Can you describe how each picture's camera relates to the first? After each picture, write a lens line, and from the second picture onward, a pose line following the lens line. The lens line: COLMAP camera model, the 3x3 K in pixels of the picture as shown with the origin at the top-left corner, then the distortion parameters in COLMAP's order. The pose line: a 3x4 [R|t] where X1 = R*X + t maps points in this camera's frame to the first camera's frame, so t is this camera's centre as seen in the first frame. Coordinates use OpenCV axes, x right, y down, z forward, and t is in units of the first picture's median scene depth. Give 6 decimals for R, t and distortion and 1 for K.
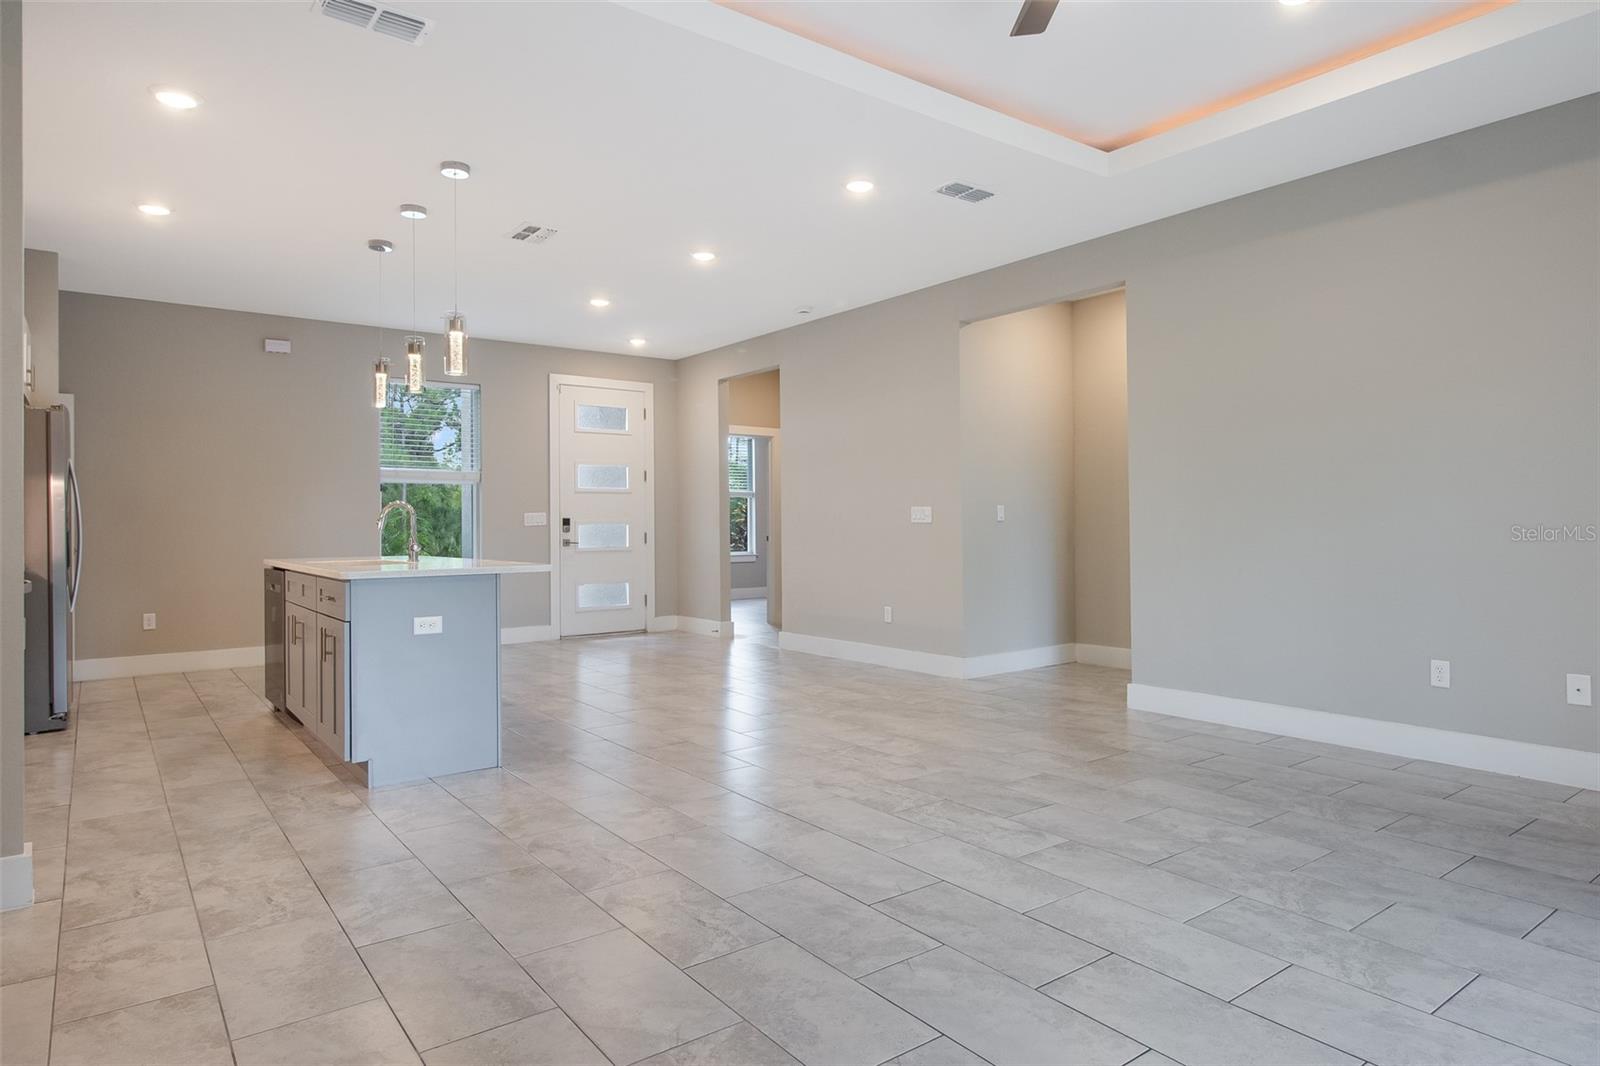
lens RADIAL K [[940.1, 0, 809.4], [0, 940.1, 514.7], [0, 0, 1]] dist [0.002597, -0.001939]
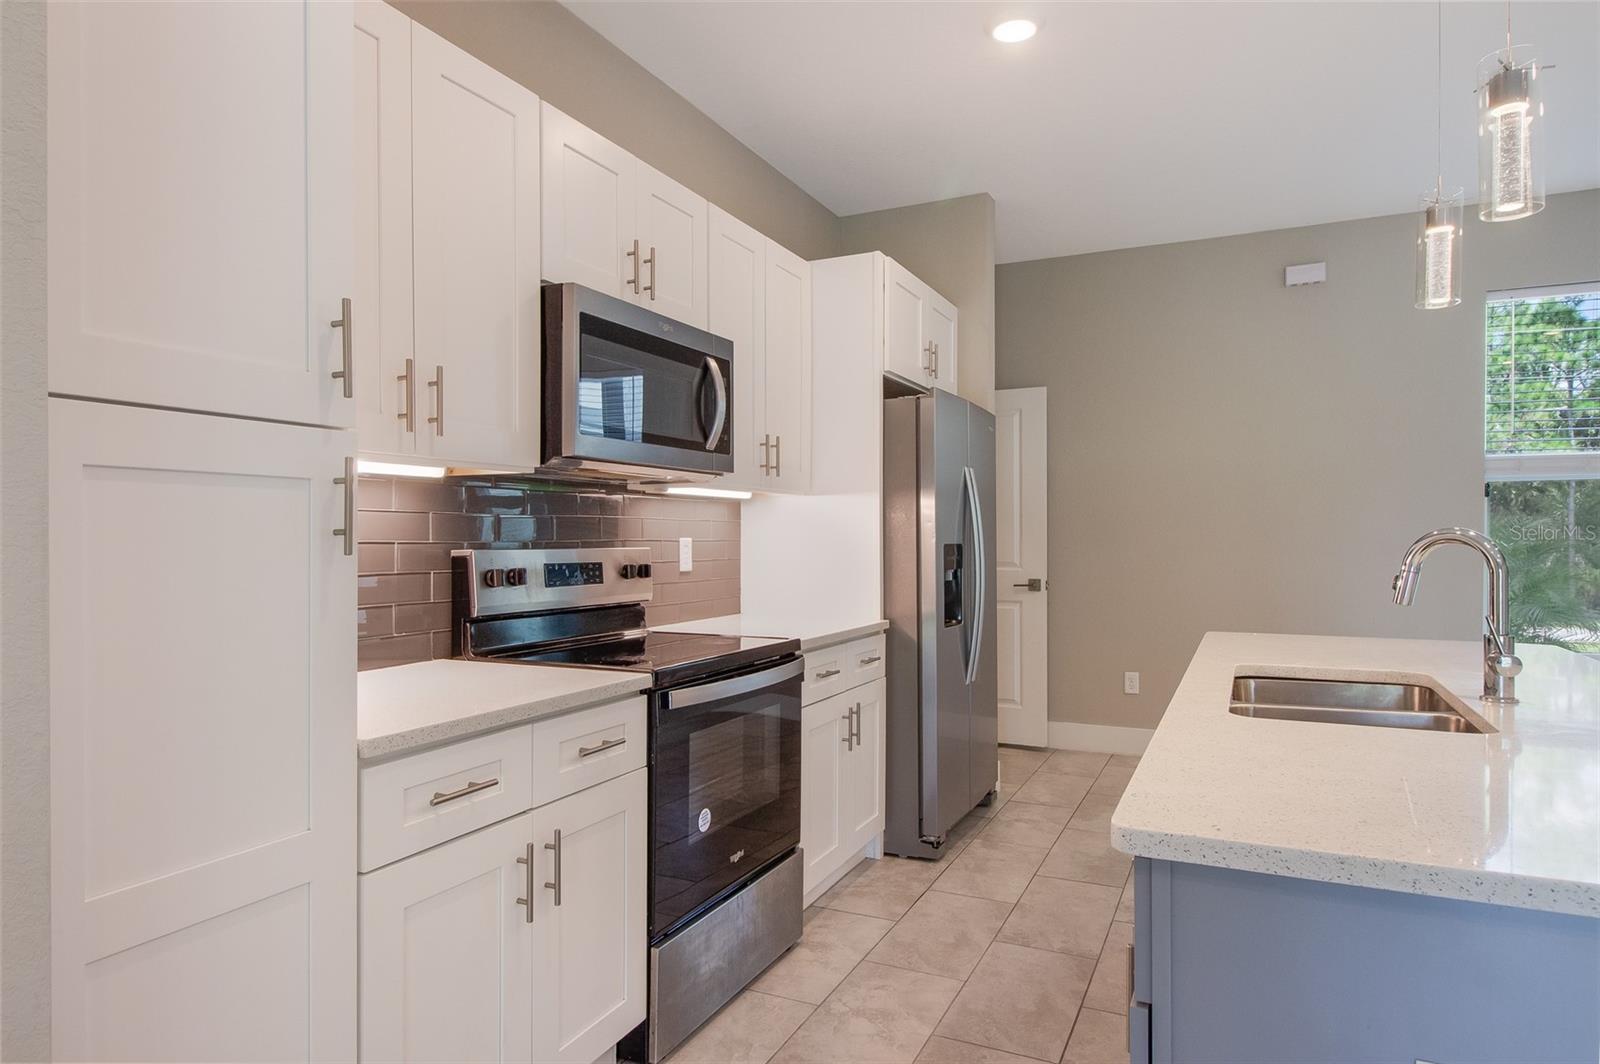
lens RADIAL K [[943.5, 0, 807.0], [0, 943.5, 540.0], [0, 0, 1]] dist [0.005602, 0.001212]
pose [[0.459795, 0.010754, -0.887960, -0.190519], [0.007808, 0.999839, 0.016152, -0.015201], [0.887991, -0.014360, 0.459637, 0.512145]]
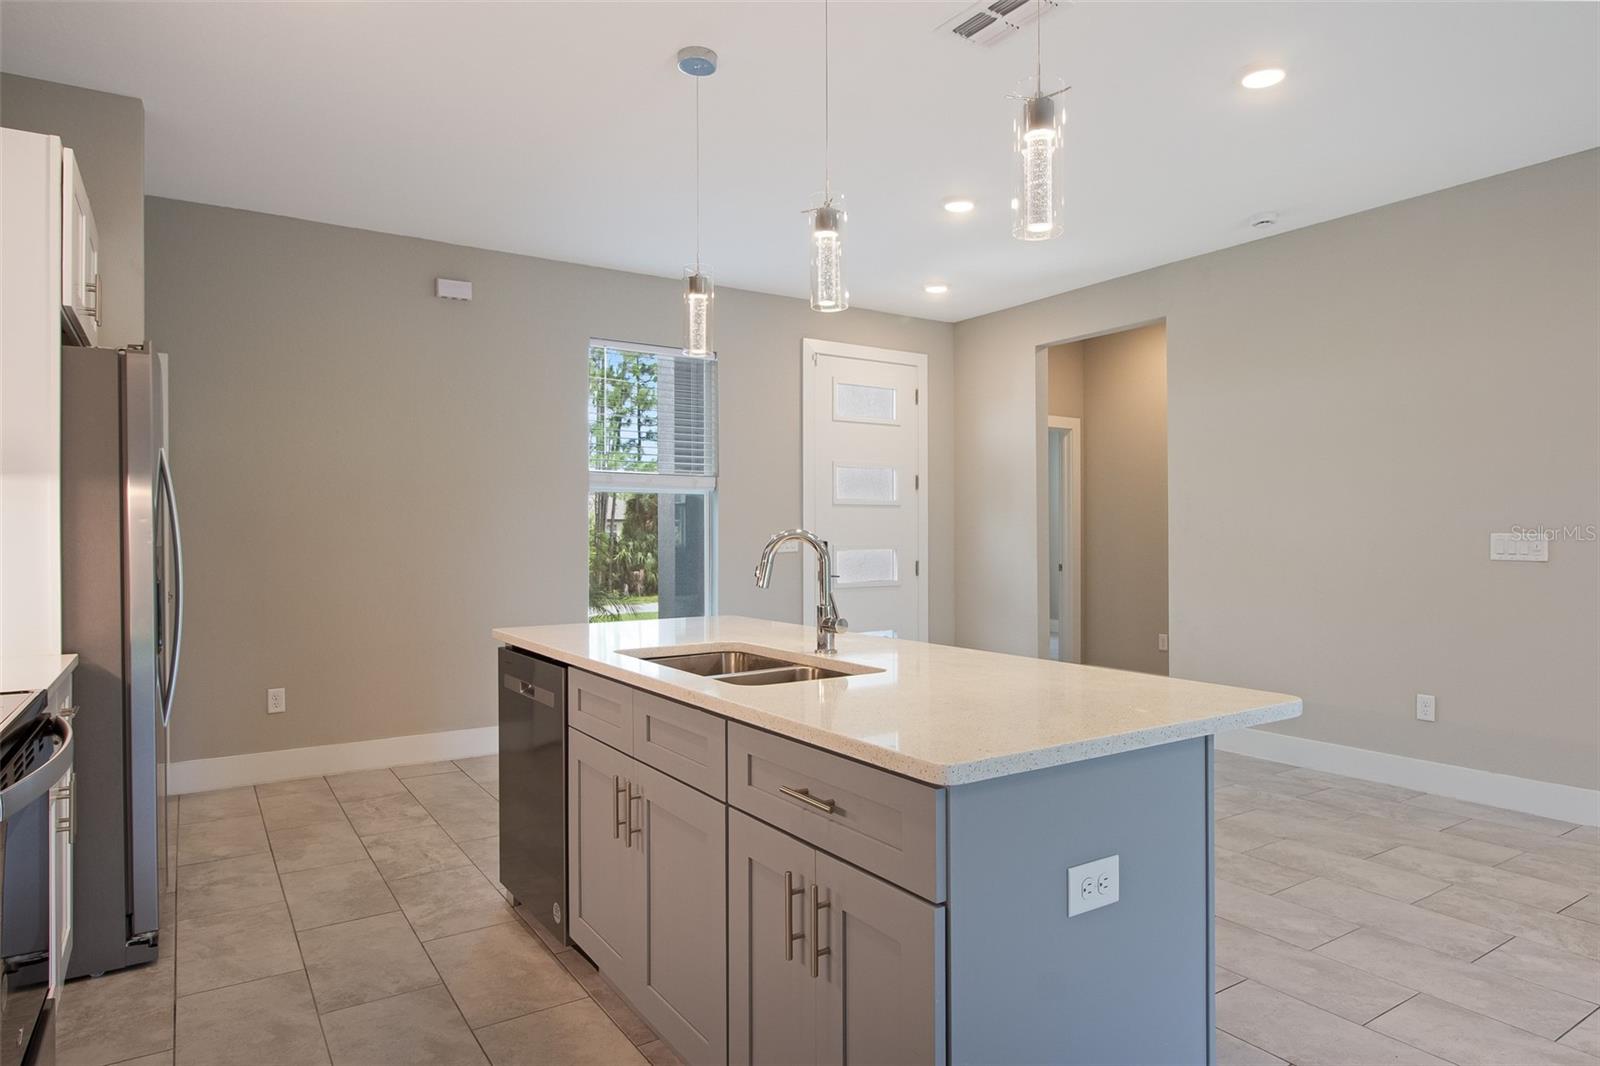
lens RADIAL K [[955.4, 0, 808.1], [0, 955.4, 530.5], [0, 0, 1]] dist [0.006555, -0.001747]
pose [[0.997340, 0.004748, -0.072740, -0.331214], [-0.004218, 0.999963, 0.007450, -0.015009], [0.072773, -0.007123, 0.997323, 0.421309]]
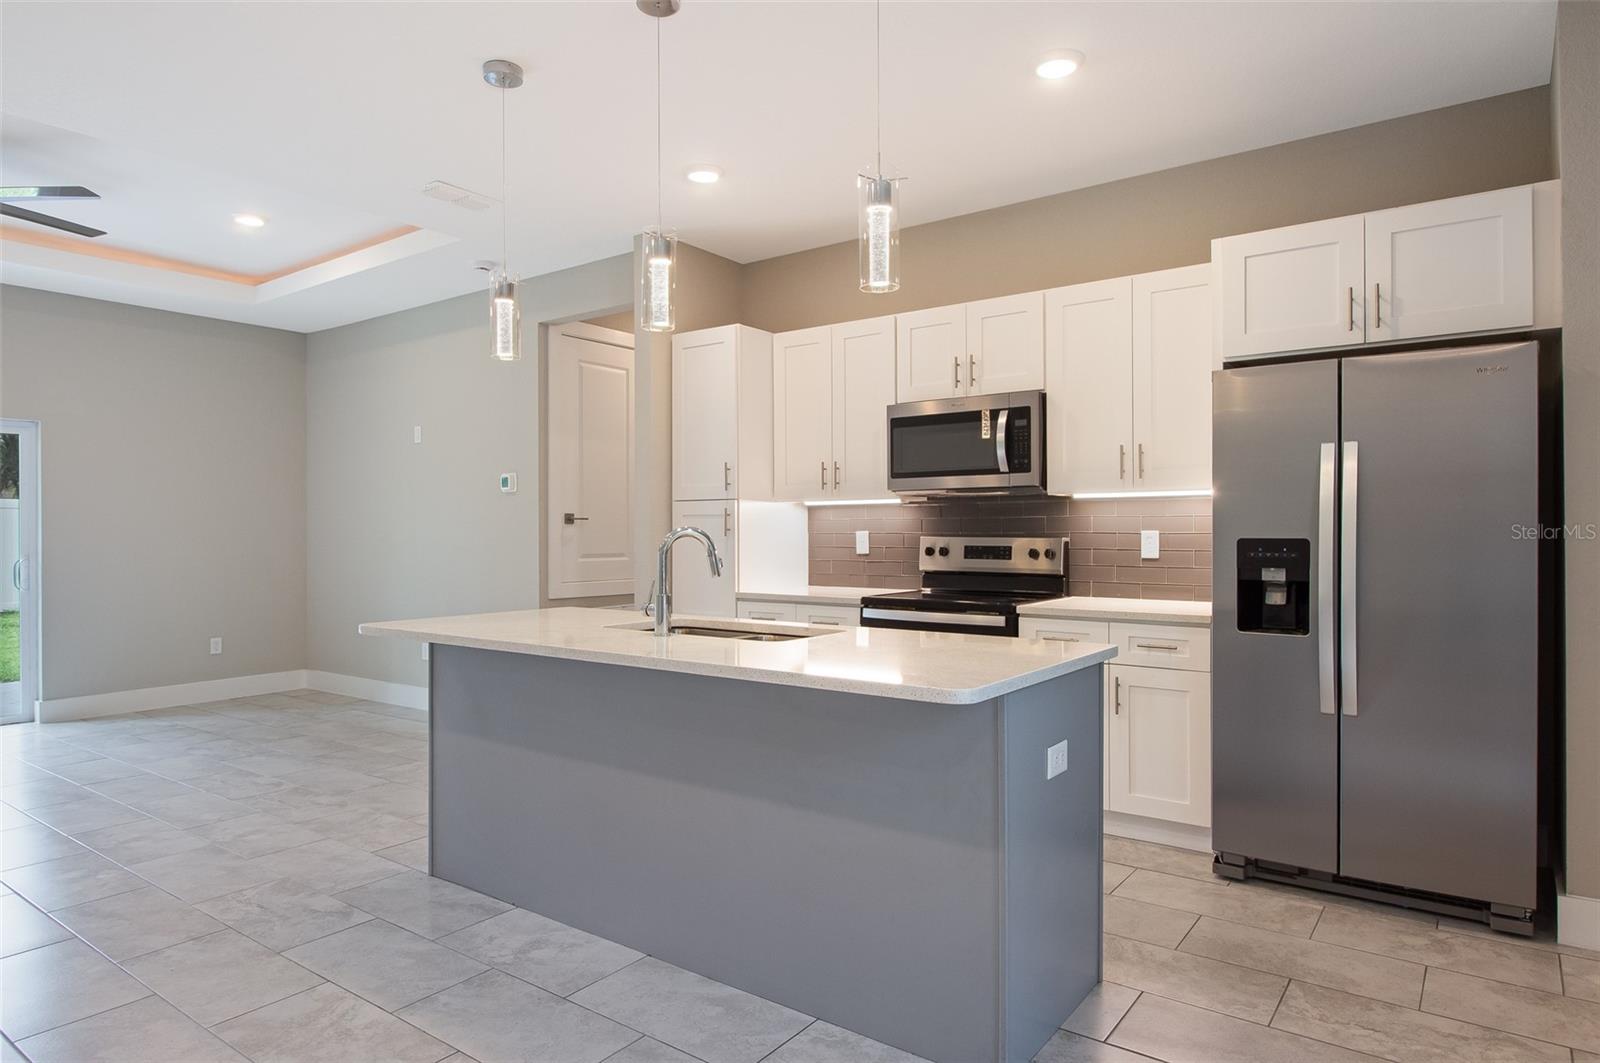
lens RADIAL K [[940.1, 0, 809.4], [0, 940.1, 513.2], [0, 0, 1]] dist [0.002597, -0.001939]
pose [[-0.955873, 0.009672, -0.293622, -0.285077], [0.016542, 0.999644, -0.020920, -0.010585], [0.293315, -0.024854, -0.955693, 1.312833]]
